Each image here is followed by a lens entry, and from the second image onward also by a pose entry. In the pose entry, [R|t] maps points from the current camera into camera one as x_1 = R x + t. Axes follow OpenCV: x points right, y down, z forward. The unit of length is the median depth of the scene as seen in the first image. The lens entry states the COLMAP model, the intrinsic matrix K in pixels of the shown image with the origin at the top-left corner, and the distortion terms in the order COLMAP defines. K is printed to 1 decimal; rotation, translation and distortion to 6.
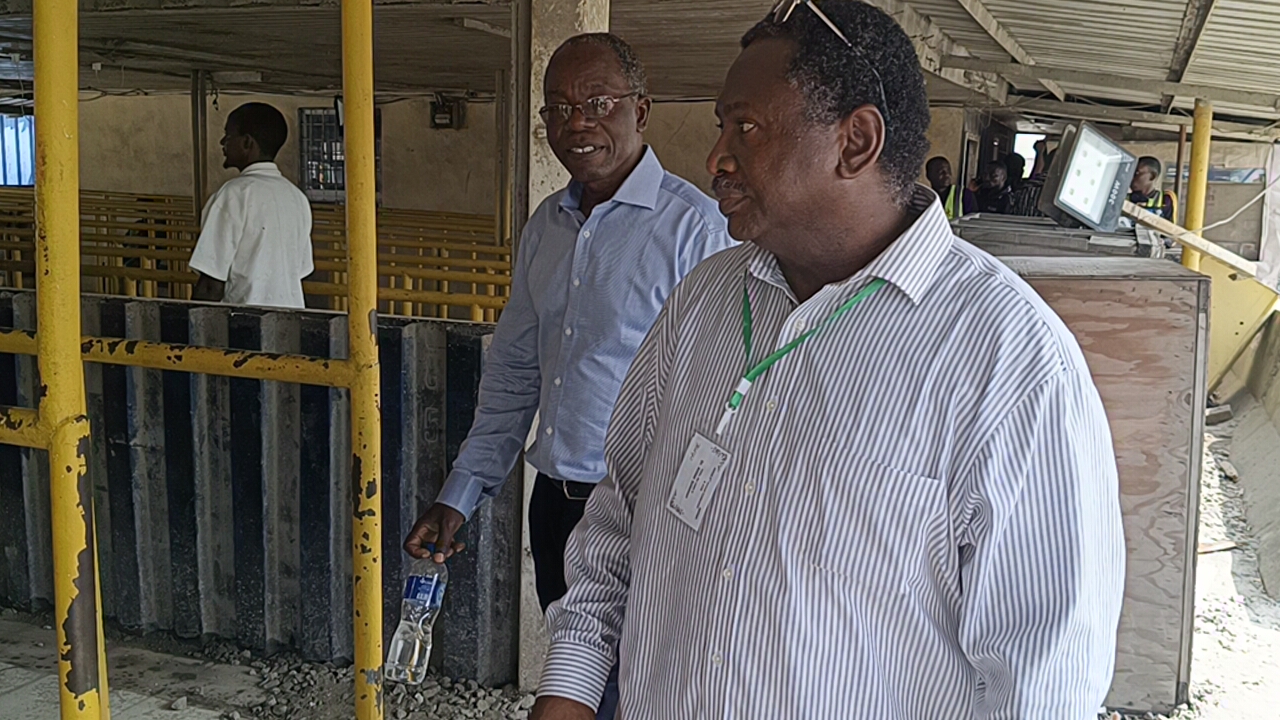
lens RADIAL K [[1205.3, 0, 639.7], [0, 1205.3, 365.8], [0, 0, 1]] dist [0.059070, -0.200123]
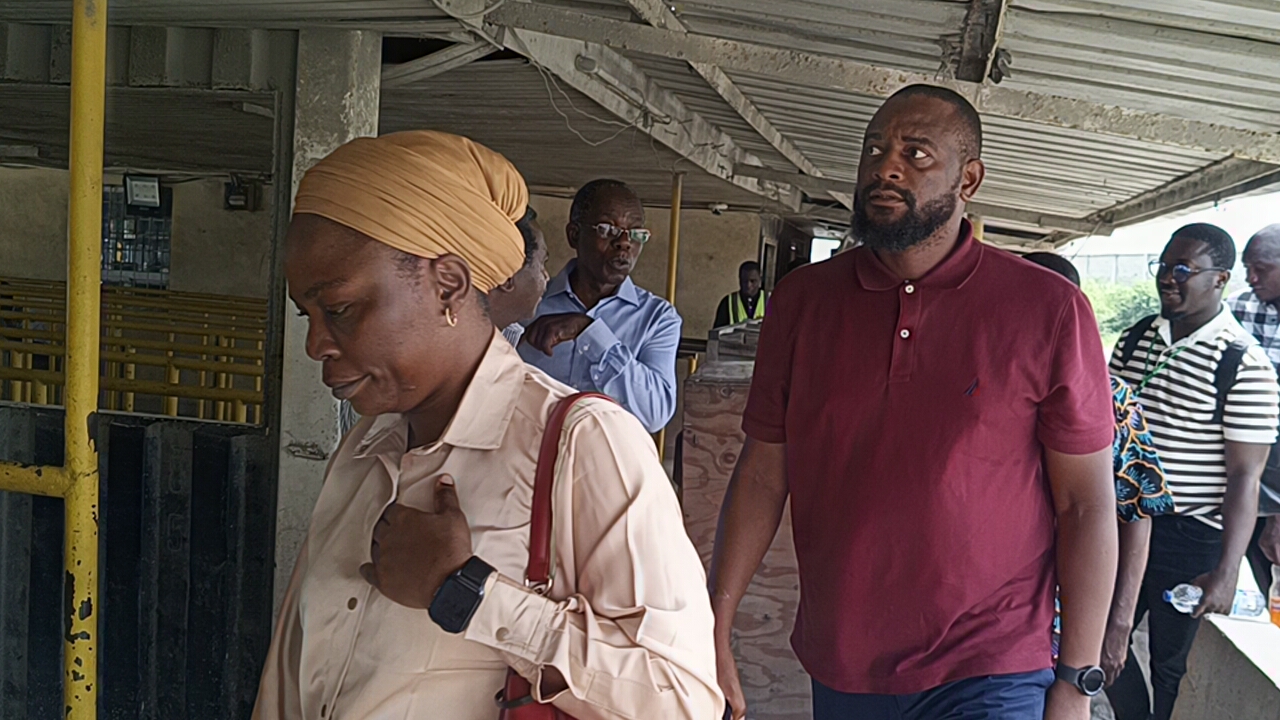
lens RADIAL K [[1203.5, 0, 657.4], [0, 1203.5, 367.1], [0, 0, 1]] dist [0.053426, -0.252260]
pose [[0.986188, 0.020738, 0.164325, 0.033003], [-0.008661, 0.997230, -0.073875, -0.011191], [-0.165402, 0.071431, 0.983636, 0.020467]]
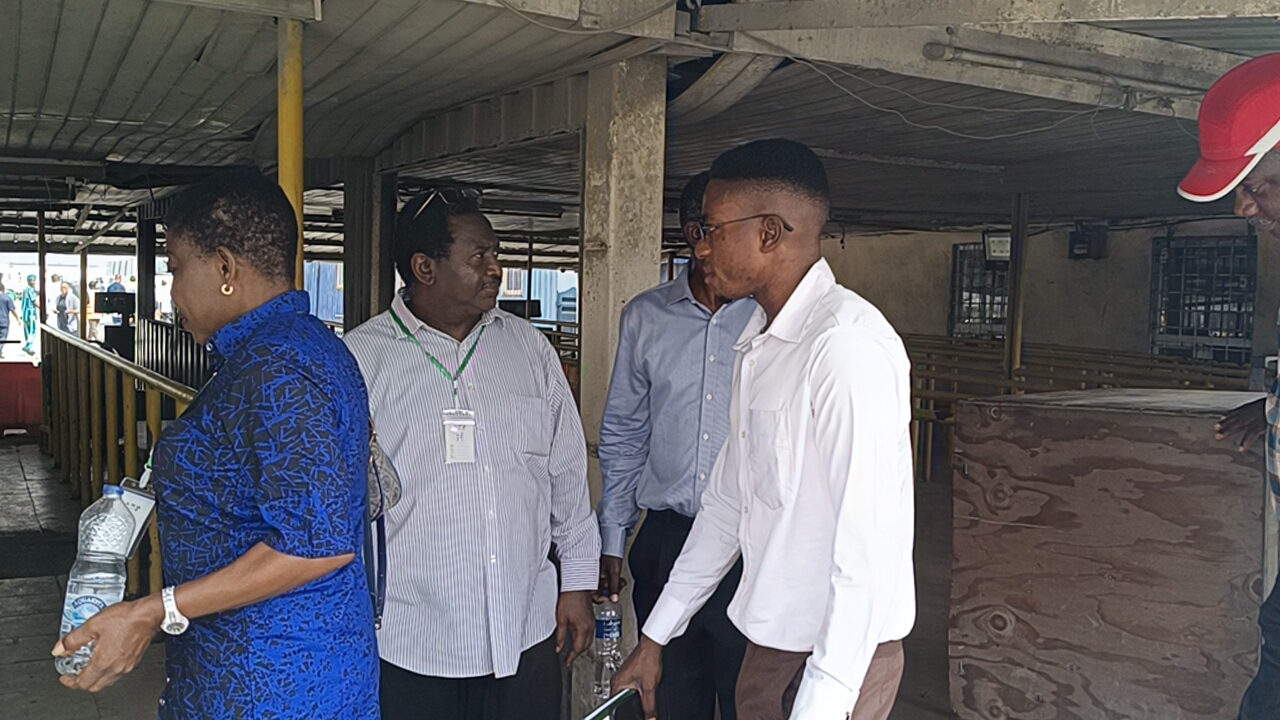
lens RADIAL K [[1220.3, 0, 670.7], [0, 1220.3, 376.3], [0, 0, 1]] dist [0.086730, -0.238711]
pose [[0.789178, 0.033016, -0.613277, 0.519310], [-0.099098, 0.992315, -0.074101, -0.006517], [0.606117, 0.119253, 0.786385, 0.173896]]
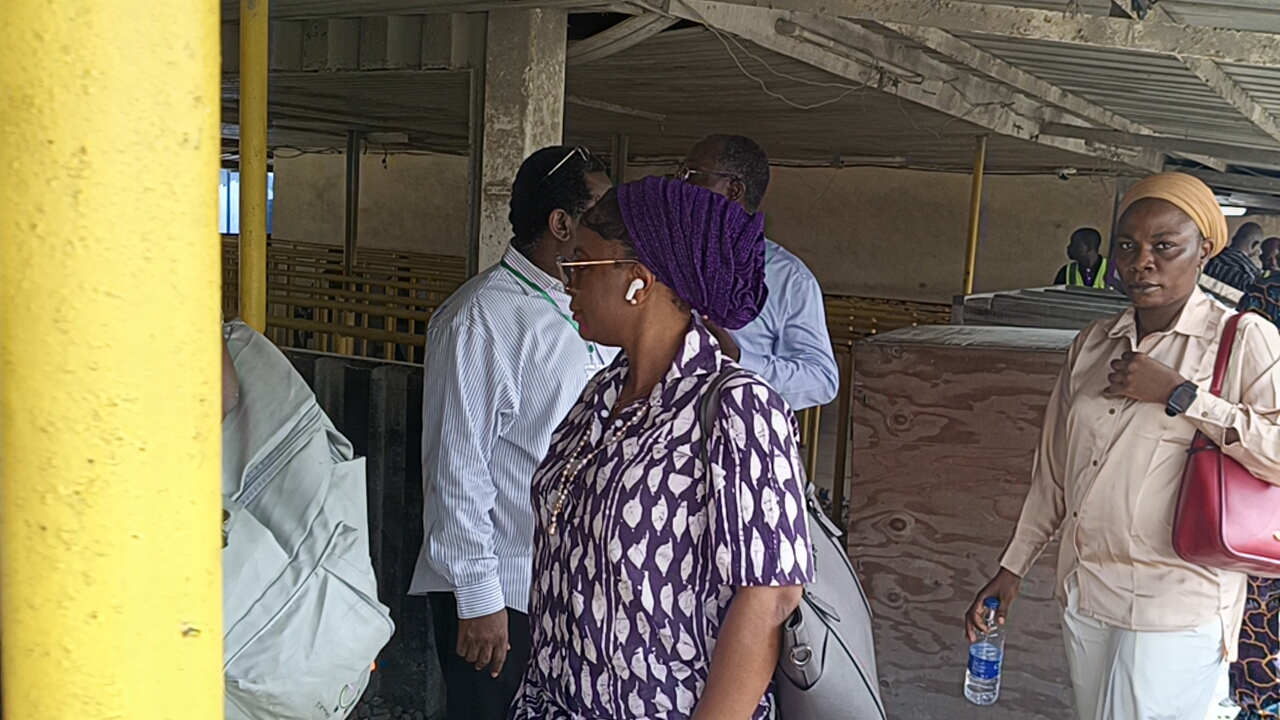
lens RADIAL K [[1207.8, 0, 671.0], [0, 1207.8, 359.3], [0, 0, 1]] dist [0.127765, -0.315979]
pose [[0.985490, 0.043985, -0.163938, 0.207351], [-0.053181, 0.997223, -0.052134, 0.001068], [0.161189, 0.060096, 0.985092, -0.009872]]
